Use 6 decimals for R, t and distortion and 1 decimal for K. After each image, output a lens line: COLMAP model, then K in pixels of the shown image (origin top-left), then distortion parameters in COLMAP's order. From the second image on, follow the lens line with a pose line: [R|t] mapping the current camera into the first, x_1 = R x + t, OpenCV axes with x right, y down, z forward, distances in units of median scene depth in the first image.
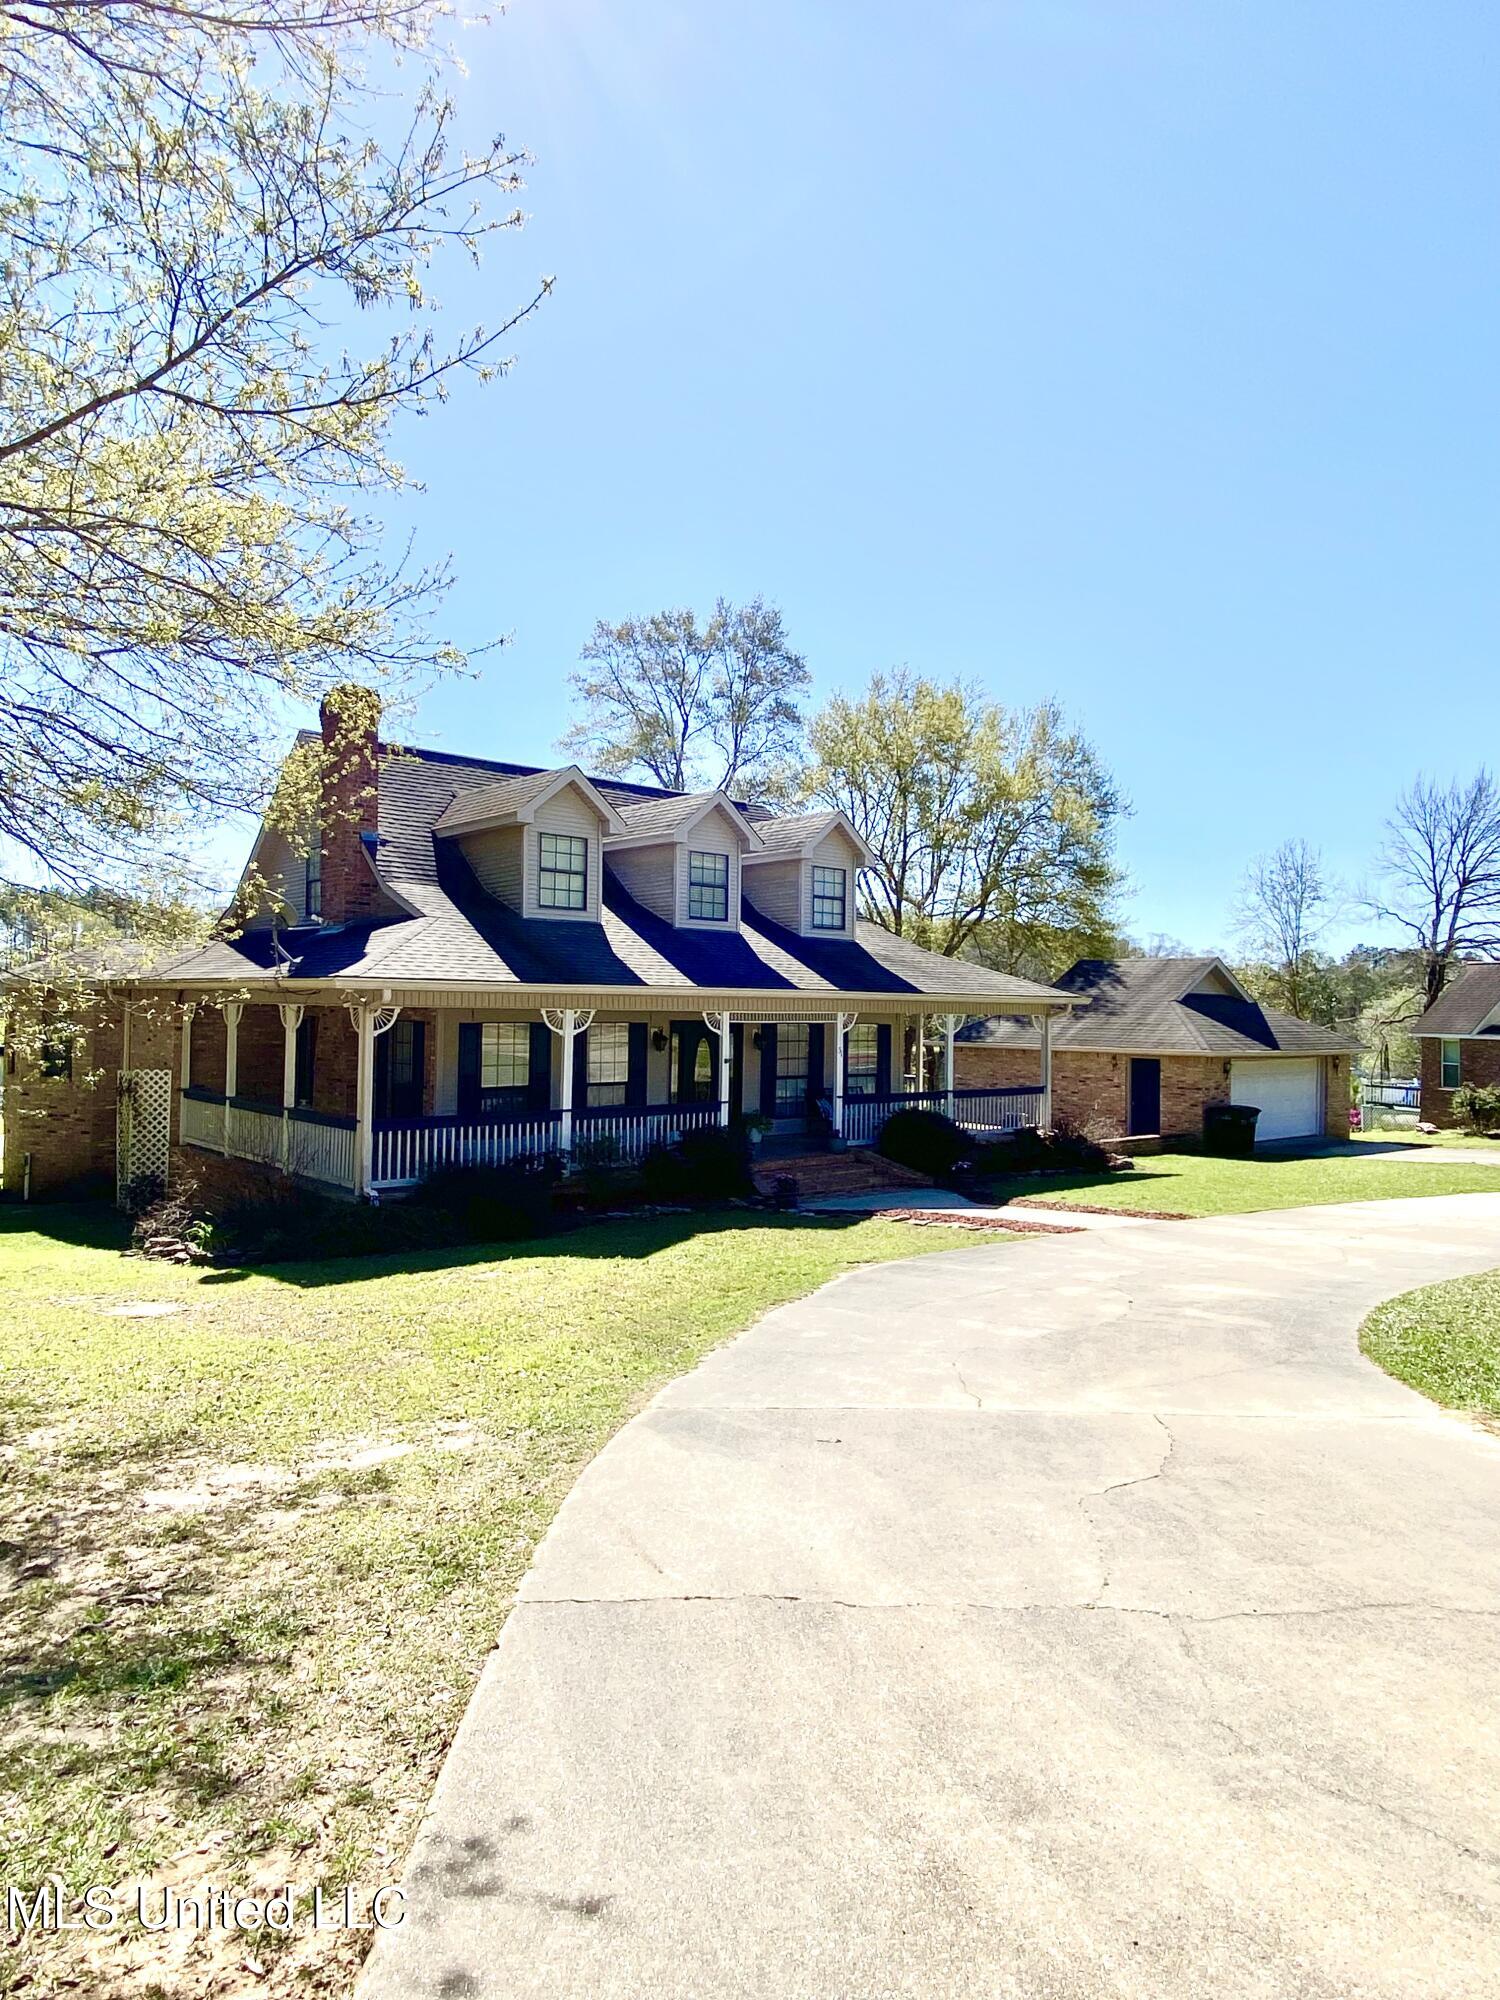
lens RADIAL K [[1280.2, 0, 750.0], [0, 1280.2, 1000.0], [0, 0, 1]] dist [0.038342, -0.003967]
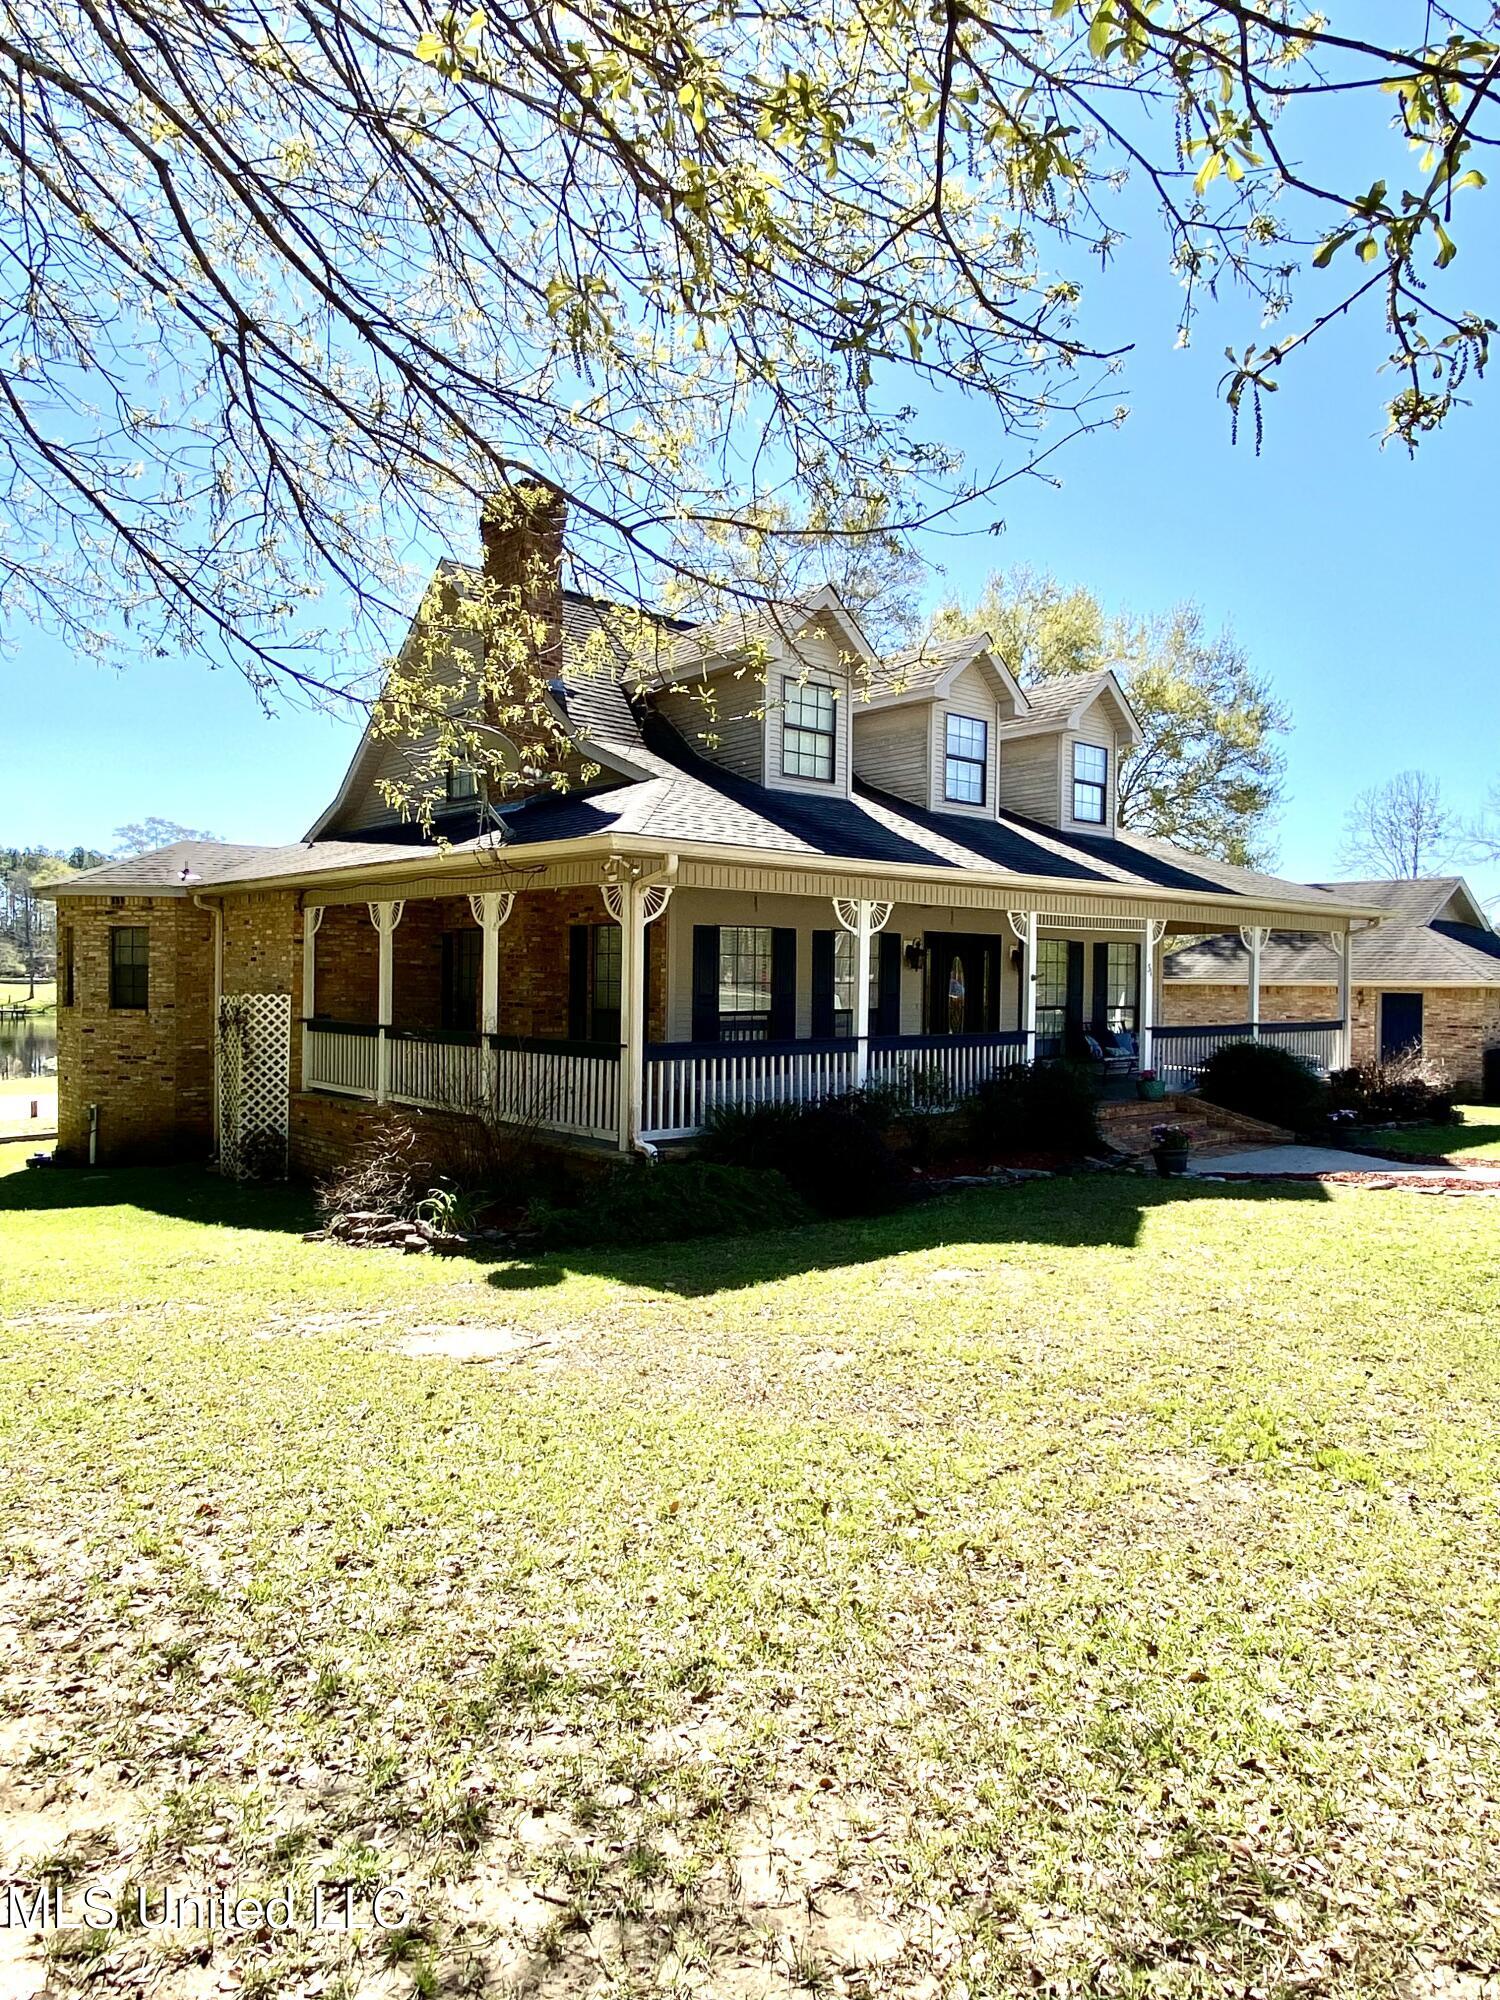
lens RADIAL K [[1280.2, 0, 750.0], [0, 1280.2, 1000.0], [0, 0, 1]] dist [0.038342, -0.003967]
pose [[0.999879, -0.003108, 0.015250, -0.195993], [0.002725, 0.999682, 0.025052, 0.041163], [-0.015323, -0.025008, 0.999570, 0.239838]]
